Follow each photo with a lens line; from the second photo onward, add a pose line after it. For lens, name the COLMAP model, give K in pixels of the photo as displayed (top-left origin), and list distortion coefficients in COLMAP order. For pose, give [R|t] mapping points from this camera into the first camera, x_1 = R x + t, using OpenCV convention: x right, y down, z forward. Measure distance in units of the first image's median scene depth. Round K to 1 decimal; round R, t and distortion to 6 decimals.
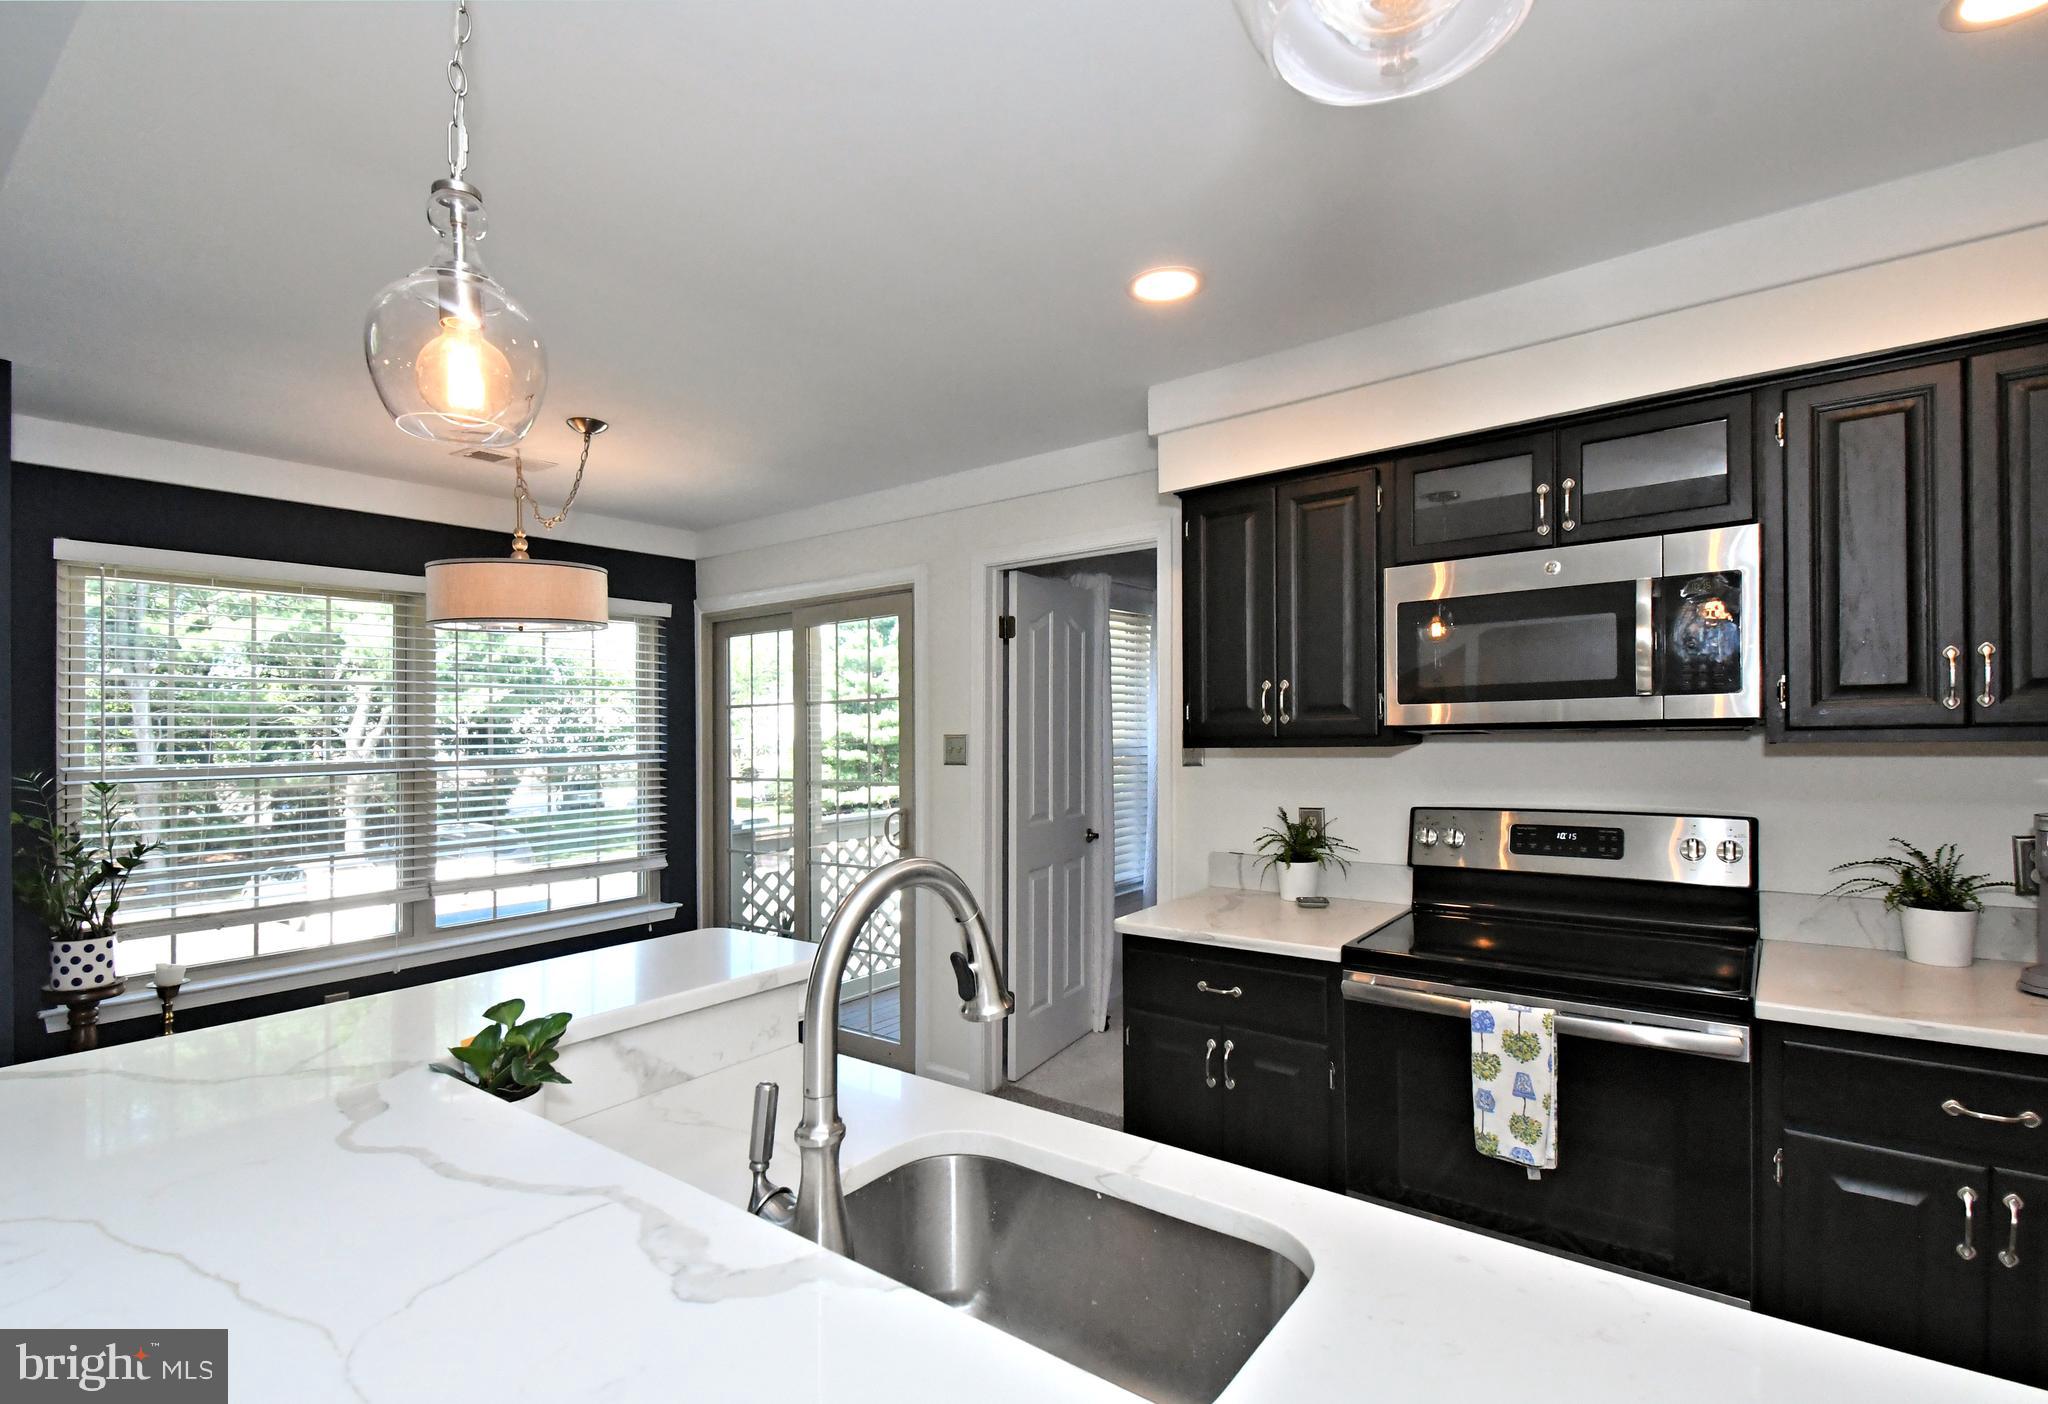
lens RADIAL K [[988.2, 0, 1061.6], [0, 988.2, 721.1], [0, 0, 1]] dist [0.022201, -0.010664]
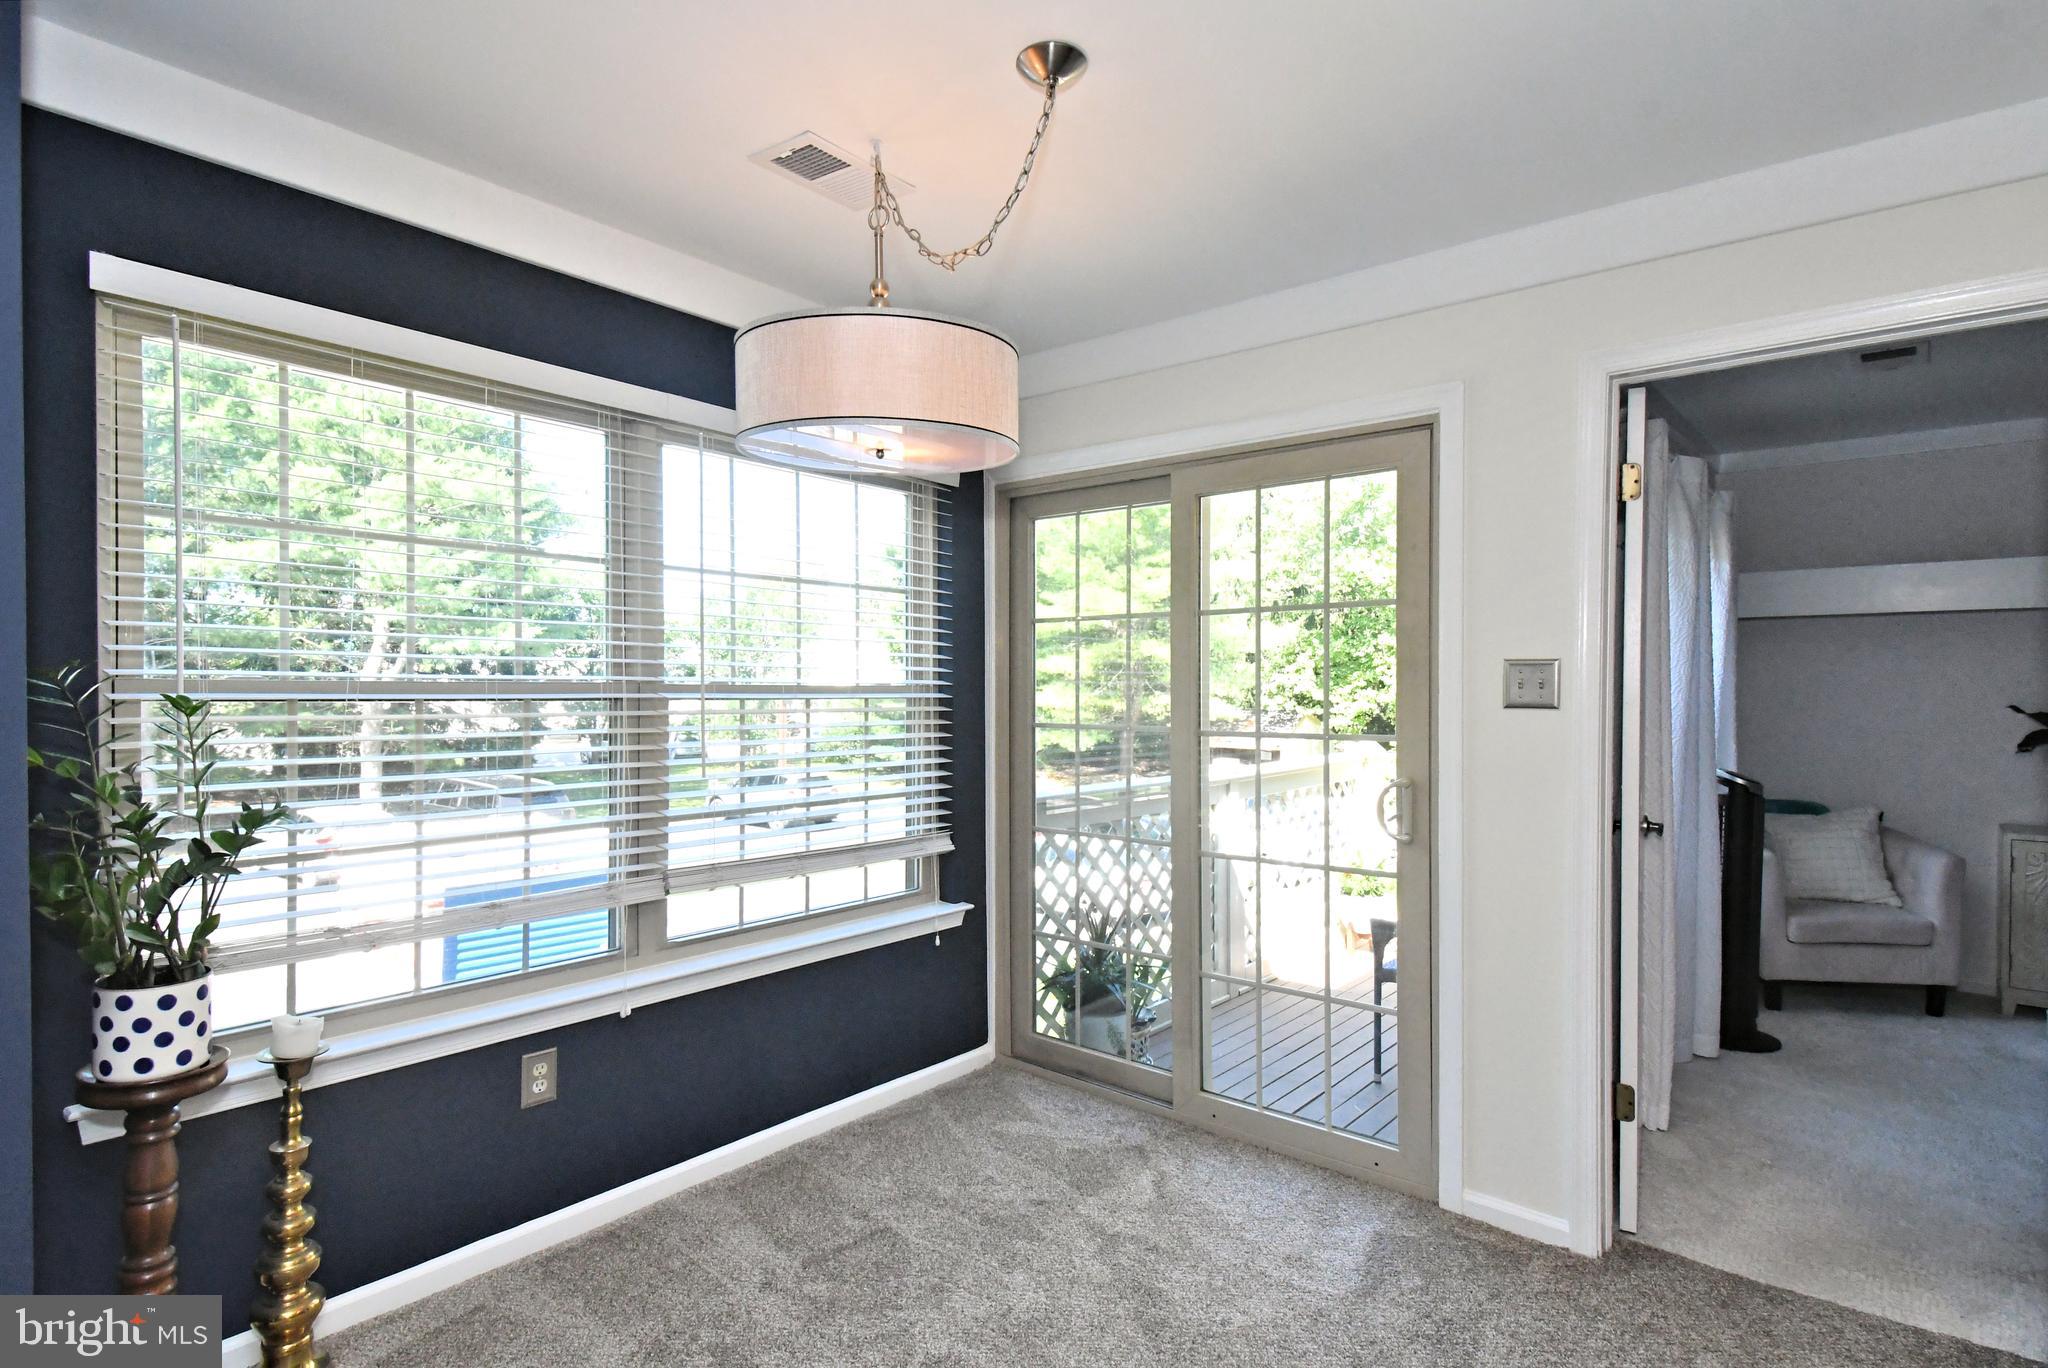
lens RADIAL K [[1065.9, 0, 1077.8], [0, 1065.9, 706.0], [0, 0, 1]] dist [0.016830, 0.000008]
pose [[0.999462, 0.023872, -0.022512, -0.449426], [-0.023287, 0.999393, 0.025916, 0.039602], [0.023117, -0.025378, 0.999411, 0.412659]]
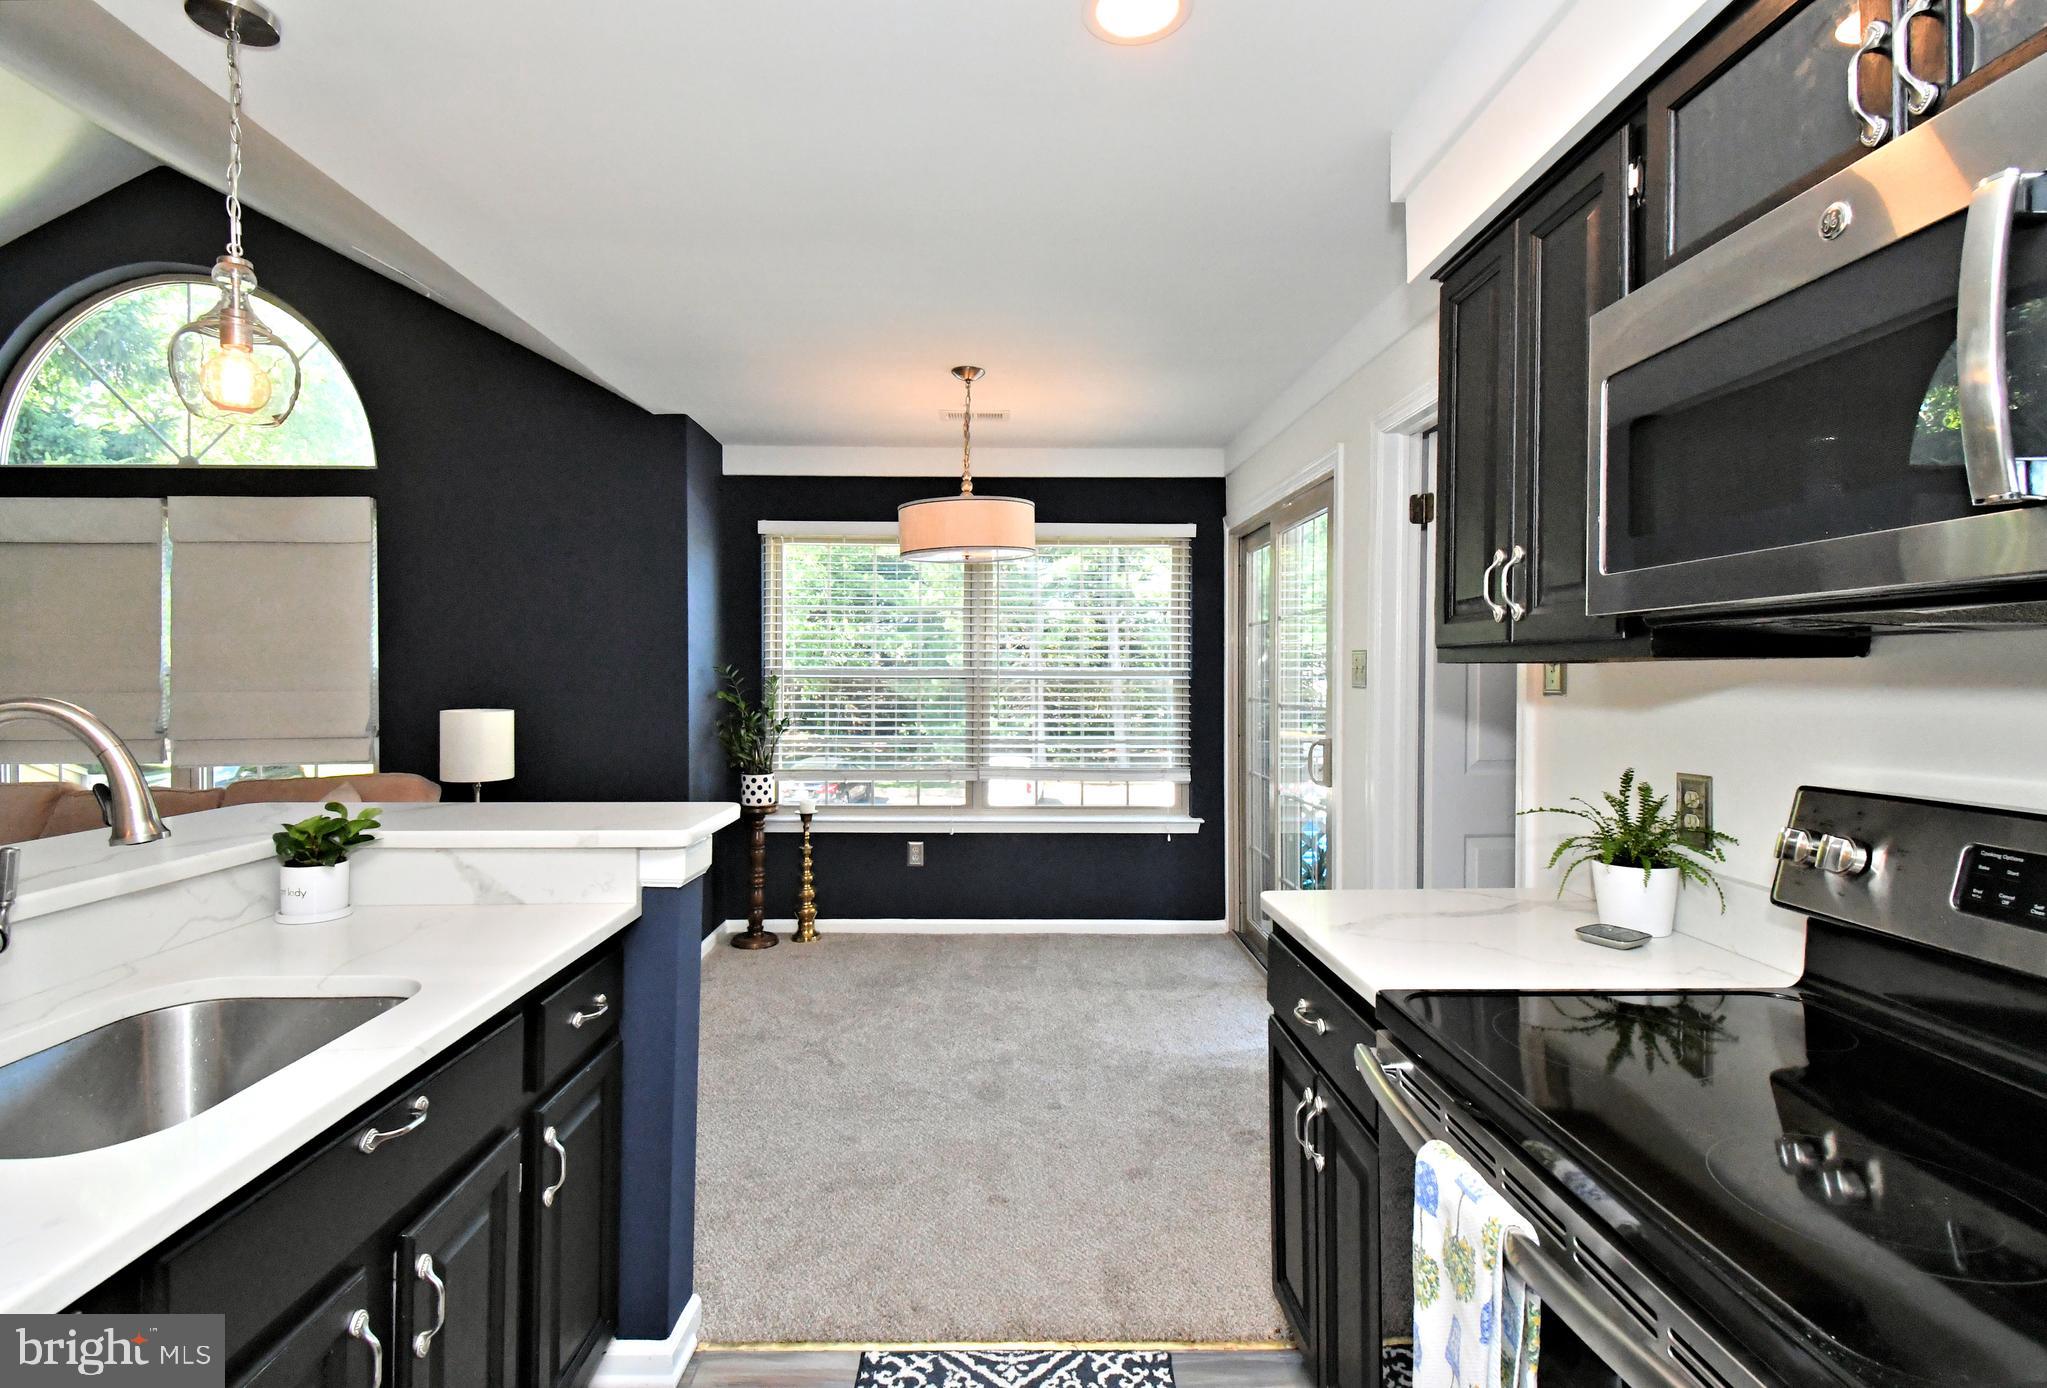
lens RADIAL K [[987.7, 0, 1006.1], [0, 987.7, 687.5], [0, 0, 1]] dist [0.022201, -0.010664]
pose [[0.586499, 0.030607, -0.809371, 0.479941], [-0.004075, 0.999385, 0.034840, 0.022701], [0.809939, -0.017135, 0.586263, 0.380183]]
